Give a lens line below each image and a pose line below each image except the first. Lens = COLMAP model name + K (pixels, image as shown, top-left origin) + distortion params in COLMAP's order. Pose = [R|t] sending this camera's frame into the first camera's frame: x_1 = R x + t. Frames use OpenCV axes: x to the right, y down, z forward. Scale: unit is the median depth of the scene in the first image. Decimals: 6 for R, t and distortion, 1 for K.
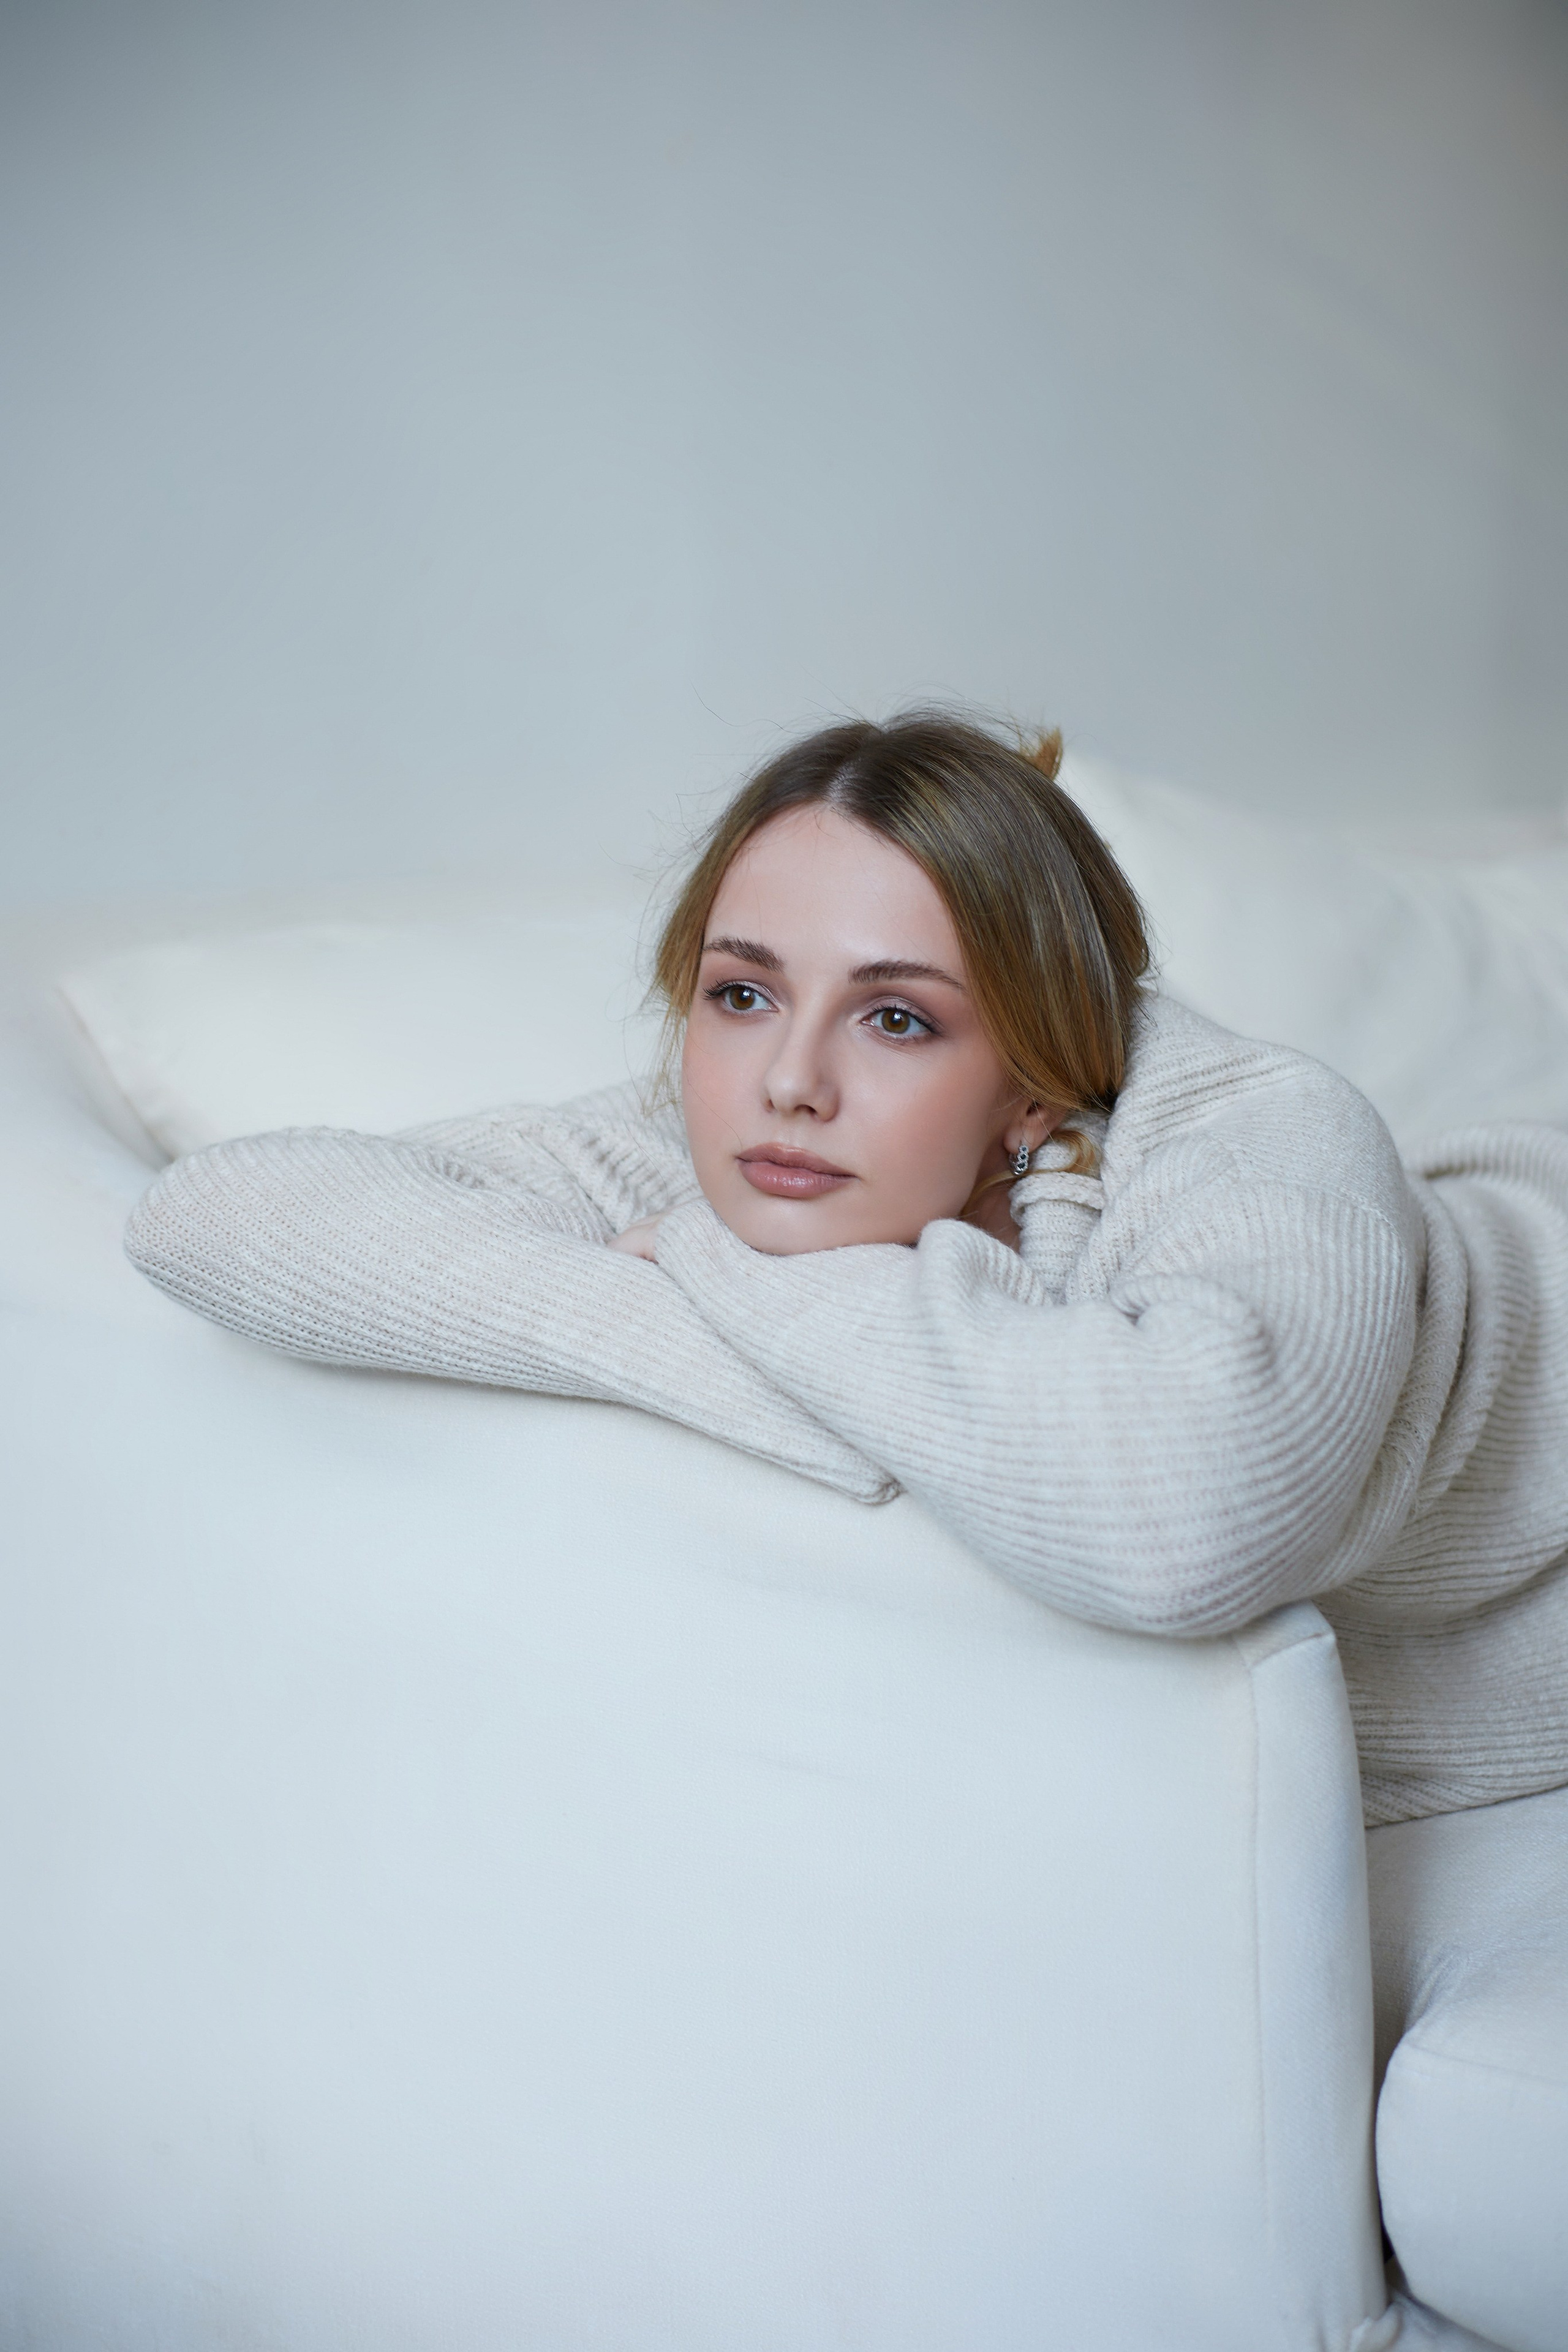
lens RADIAL K [[3016.9, 0, 784.0], [0, 3016.9, 1176.0], [0, 0, 1]] dist [0.037924, -0.331652]
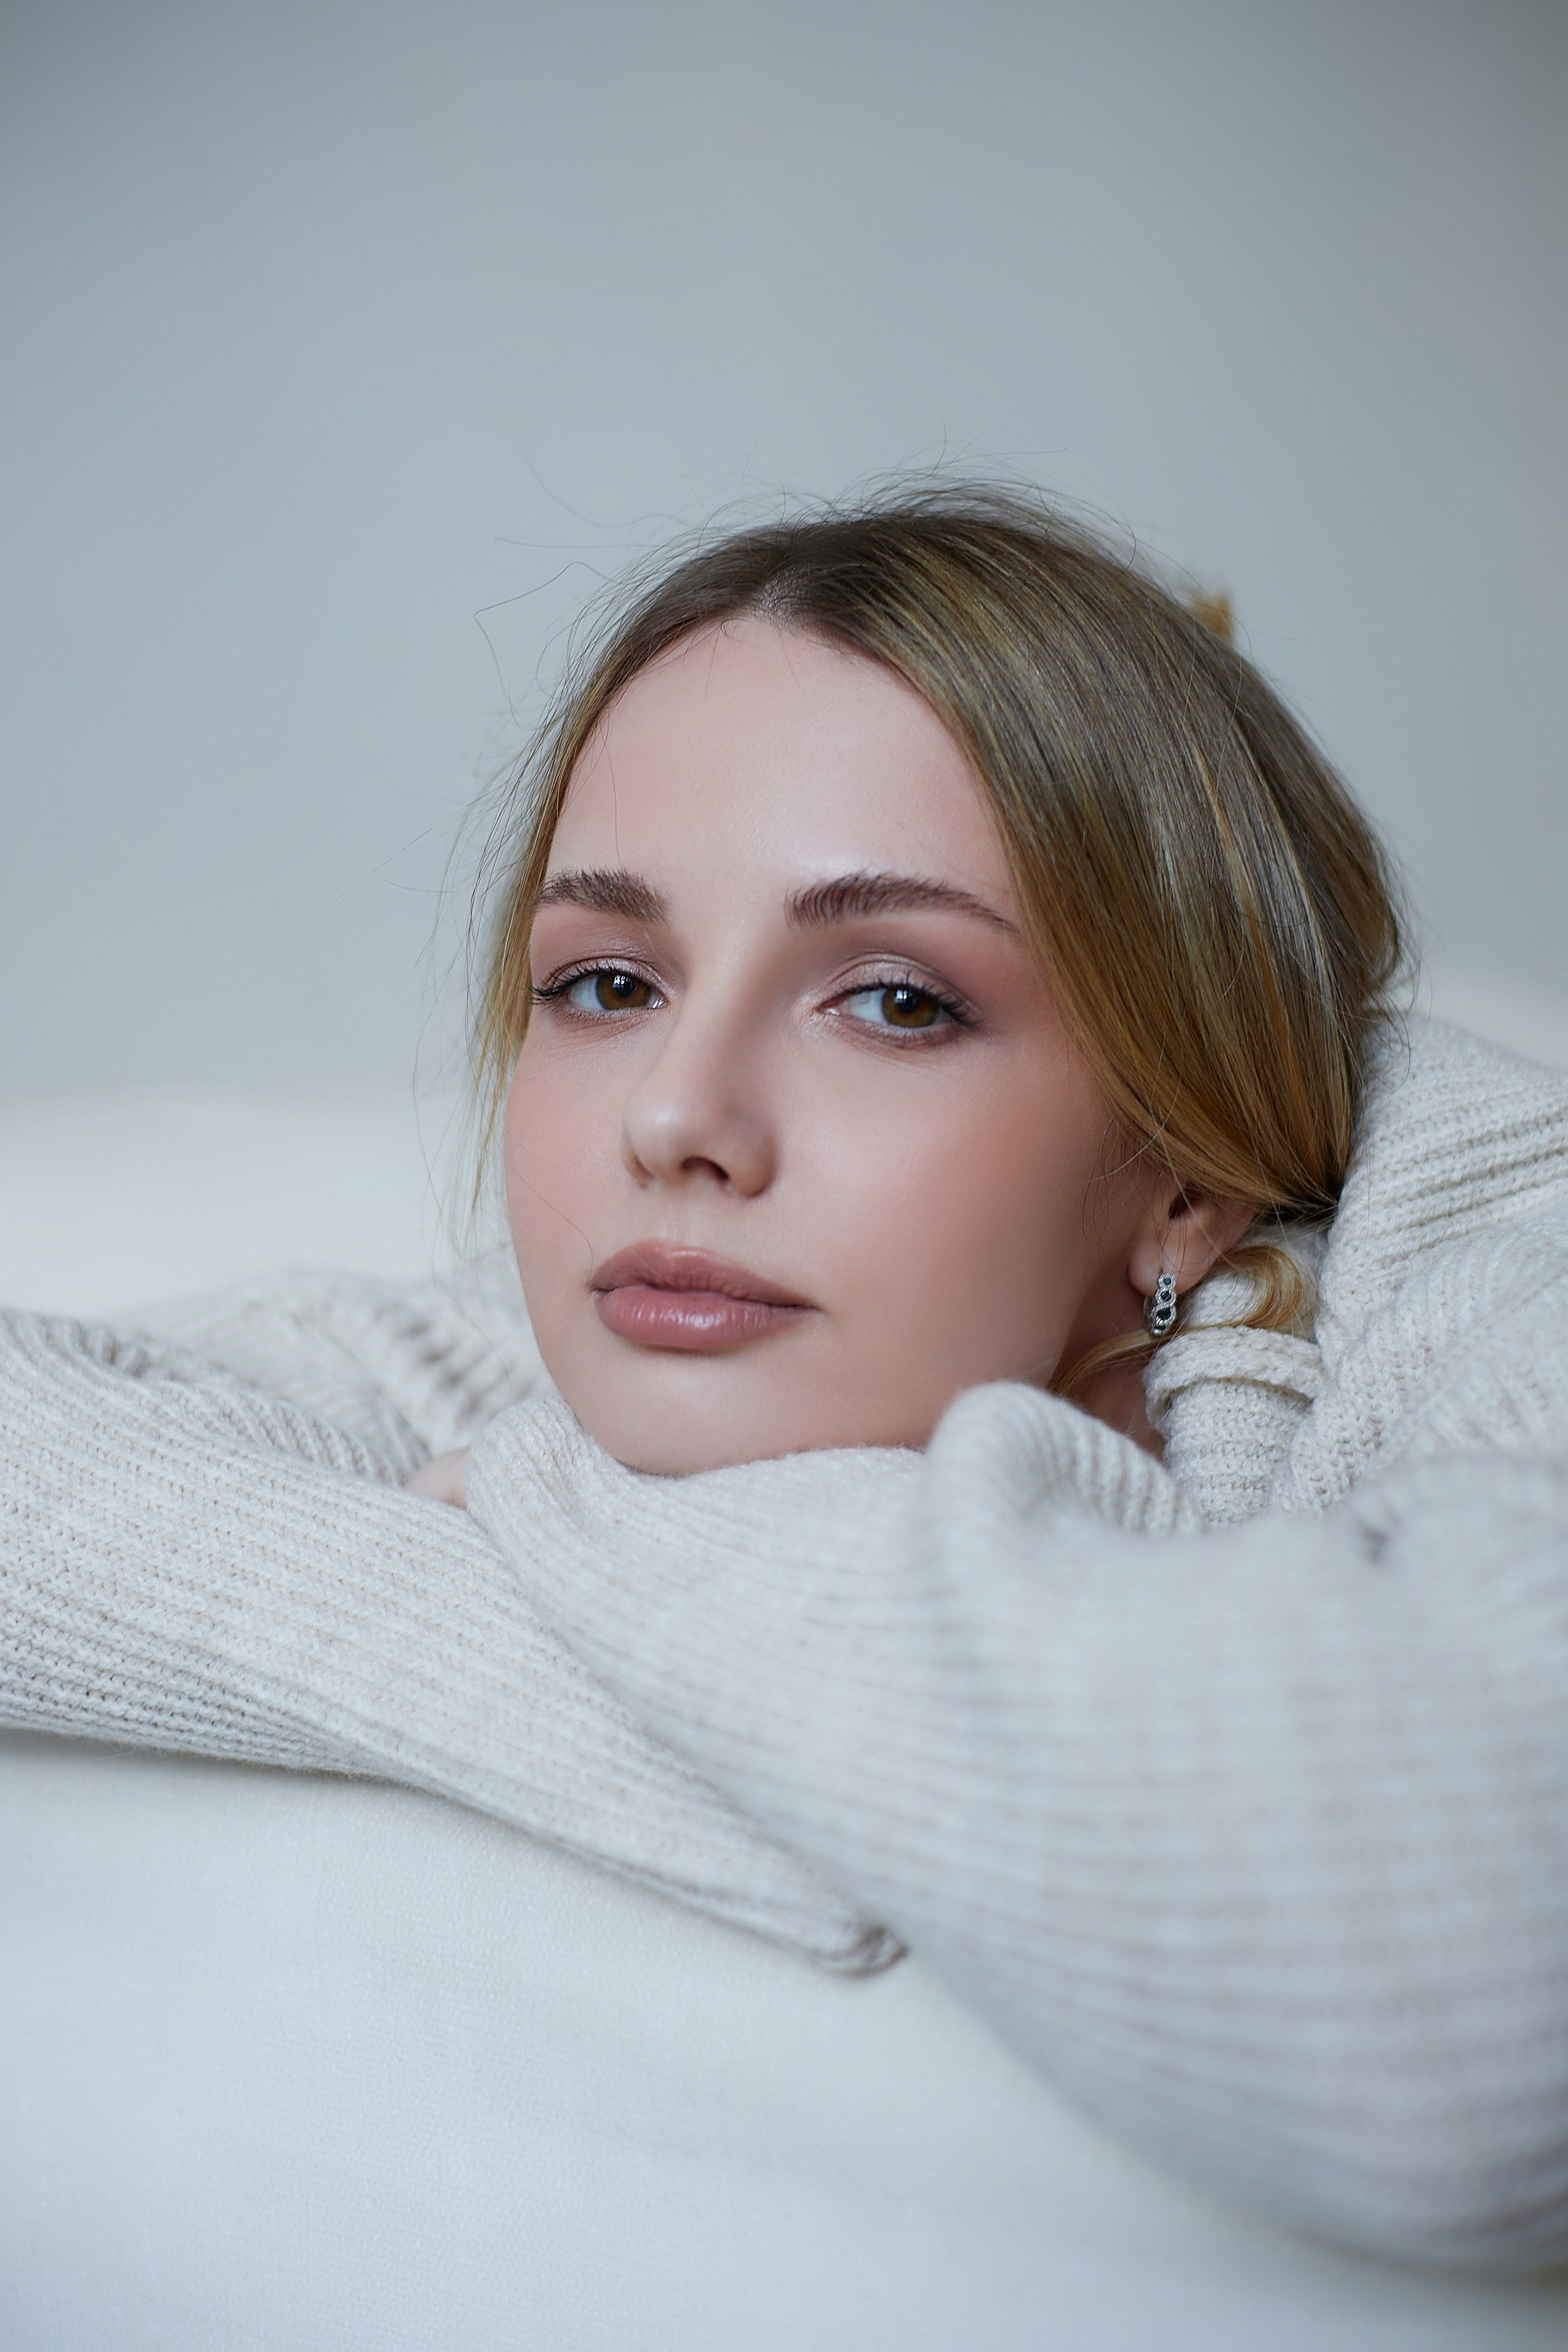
lens RADIAL K [[3016.9, 0, 784.0], [0, 3016.9, 1176.0], [0, 0, 1]] dist [0.037924, -0.331652]
pose [[0.994627, -0.026721, -0.100011, 0.069208], [0.009505, 0.985604, -0.168805, 0.062880], [0.103082, 0.166947, 0.980563, 0.492537]]
